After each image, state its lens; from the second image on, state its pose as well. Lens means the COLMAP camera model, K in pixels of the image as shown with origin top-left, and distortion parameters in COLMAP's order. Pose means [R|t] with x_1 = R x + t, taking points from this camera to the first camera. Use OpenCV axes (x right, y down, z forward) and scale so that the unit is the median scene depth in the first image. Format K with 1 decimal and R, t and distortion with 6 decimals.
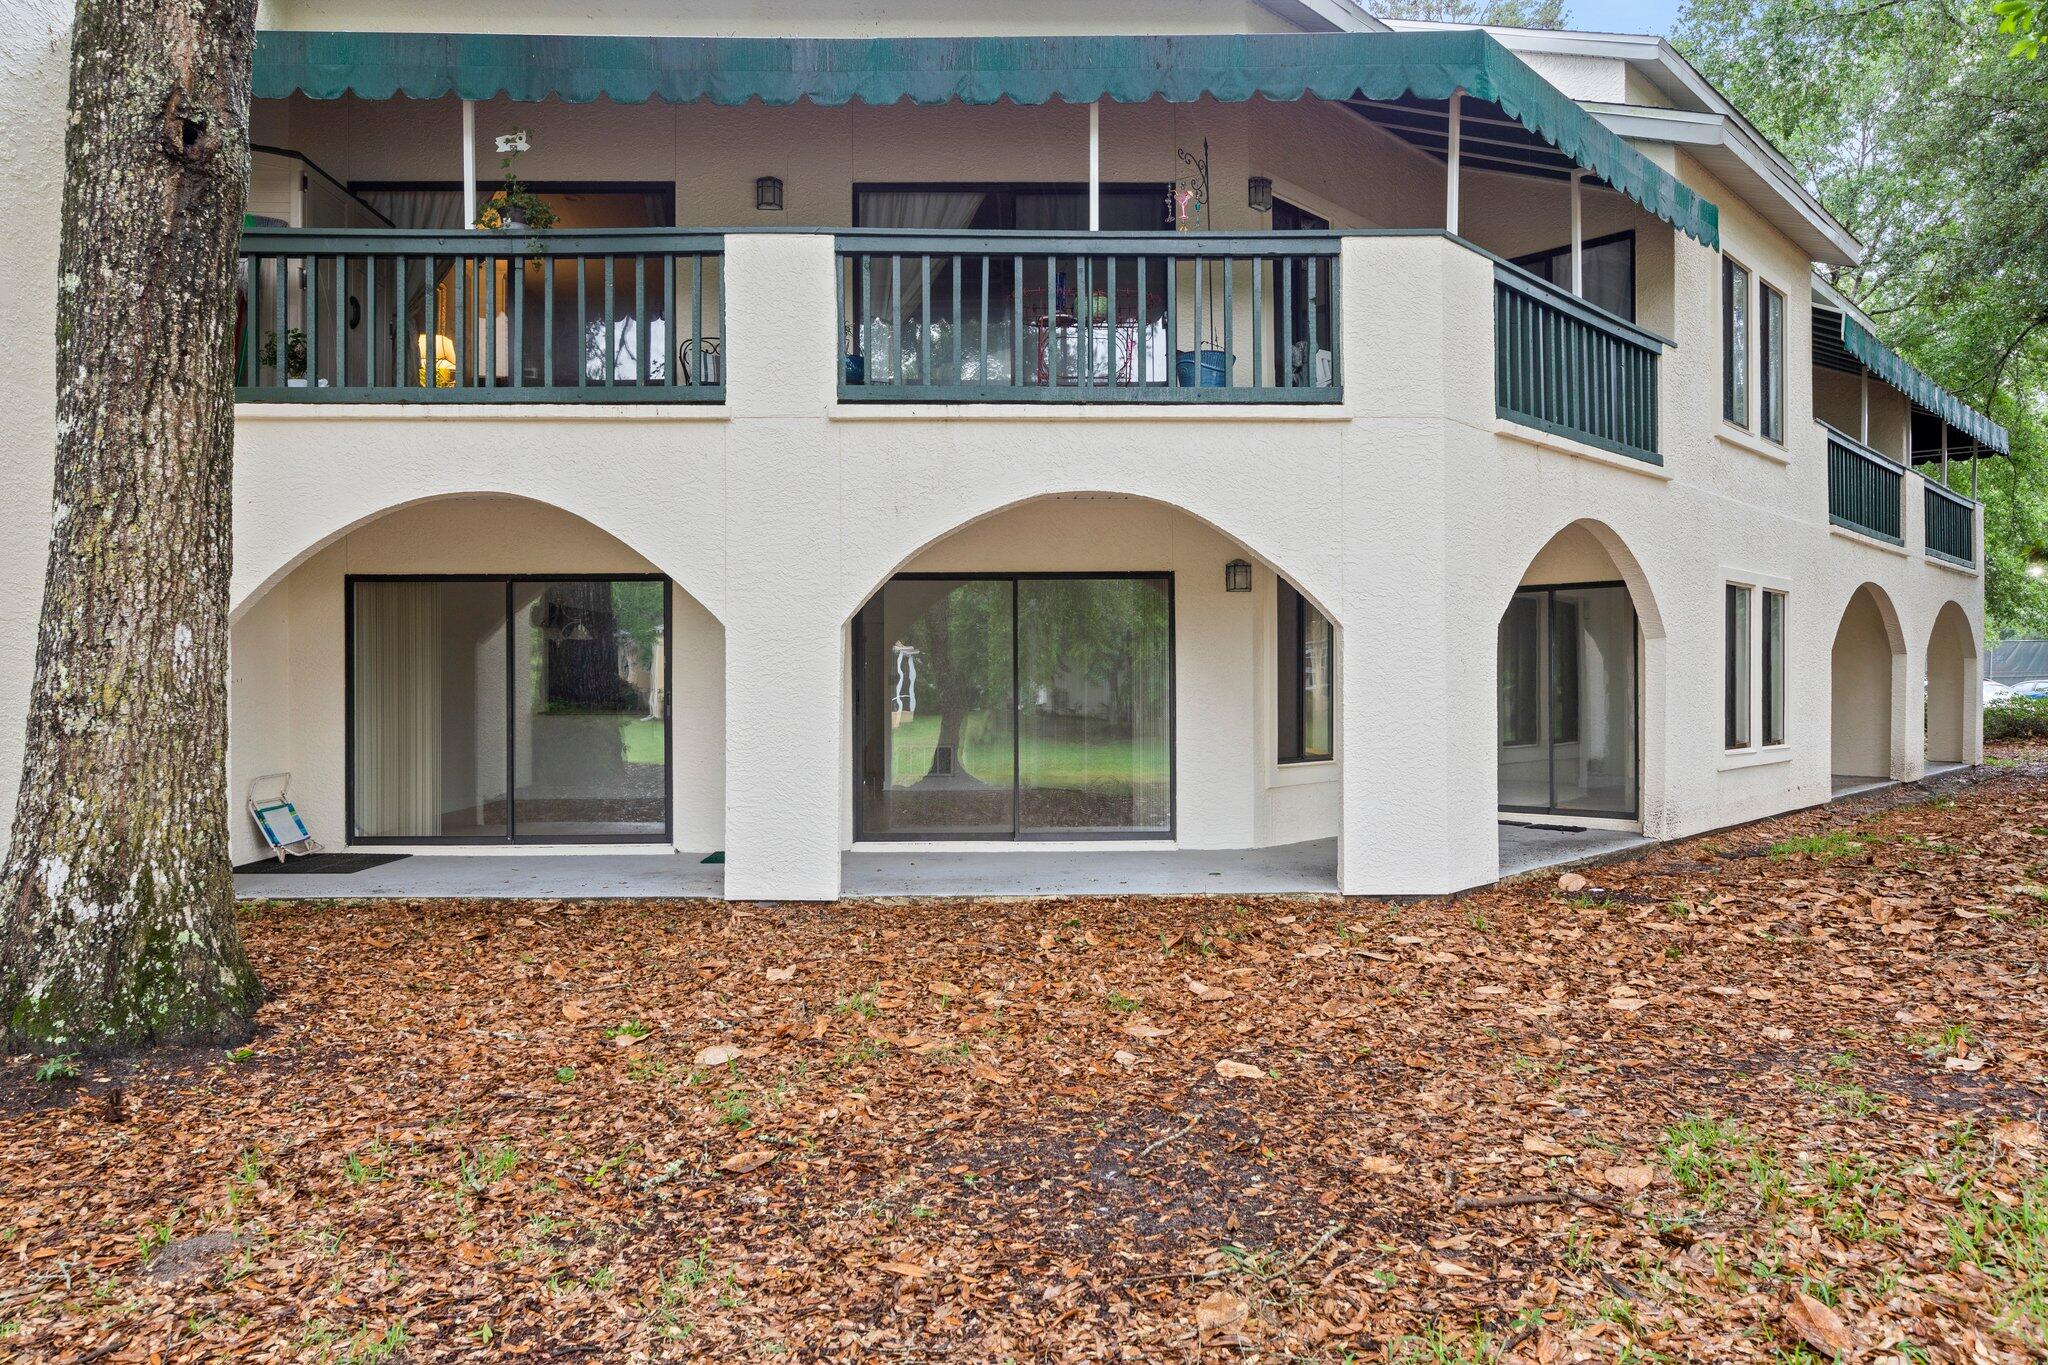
lens RADIAL K [[1424.6, 0, 1024.0], [0, 1424.6, 682.5], [0, 0, 1]] dist [0.005520, 0.000291]
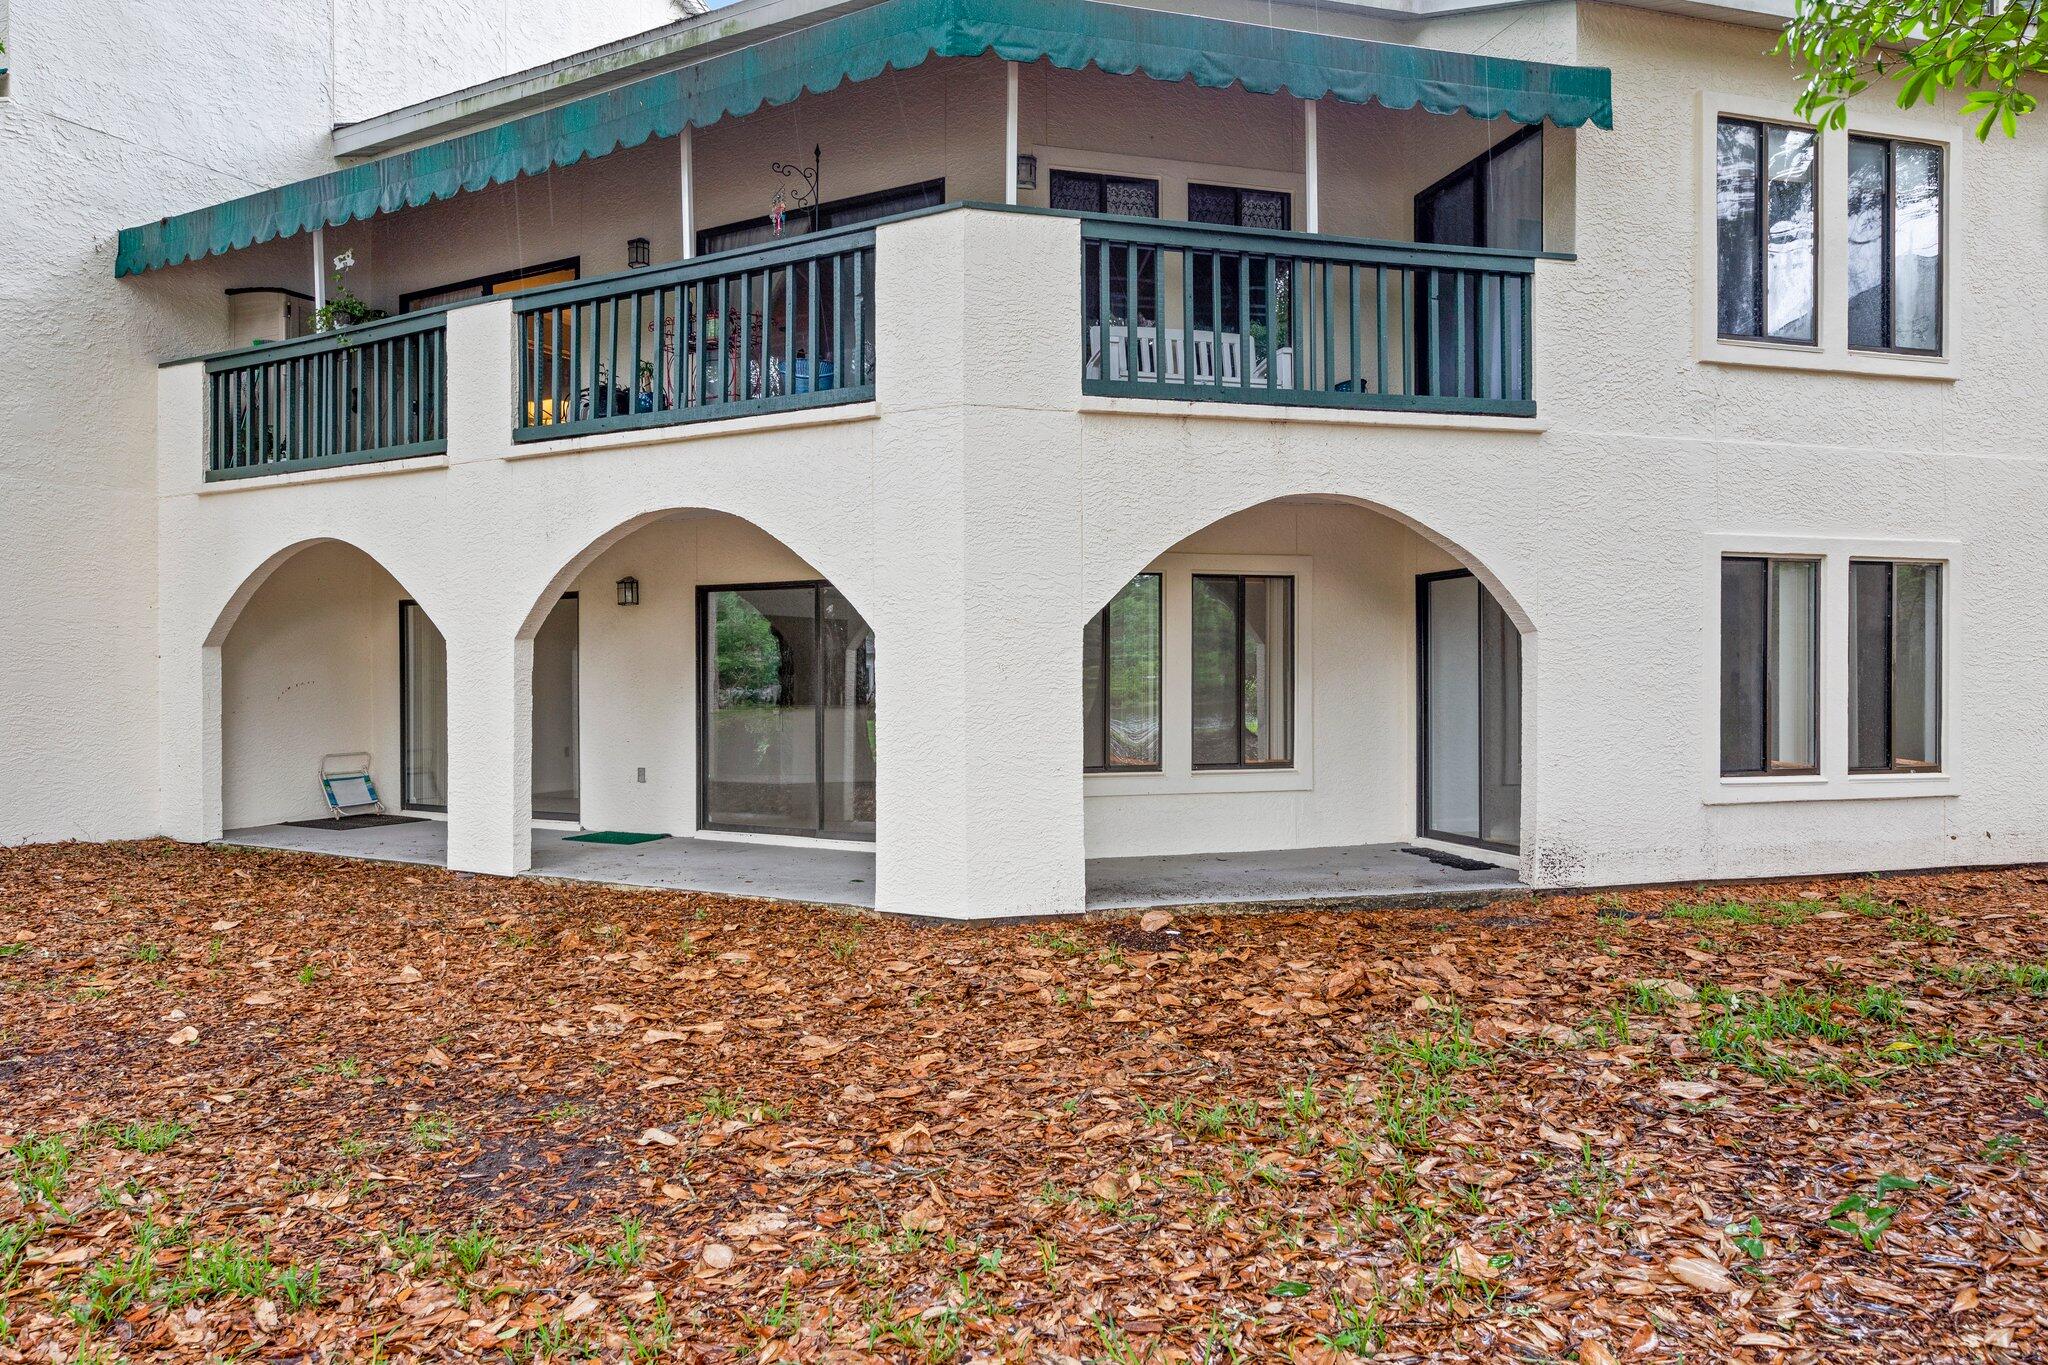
lens RADIAL K [[1424.6, 0, 1024.0], [0, 1424.6, 682.5], [0, 0, 1]] dist [0.005520, 0.000291]
pose [[0.851143, 0.003395, -0.524923, 0.769106], [0.000535, 0.999973, 0.007335, -0.011599], [0.524933, -0.006524, 0.851118, 0.220060]]
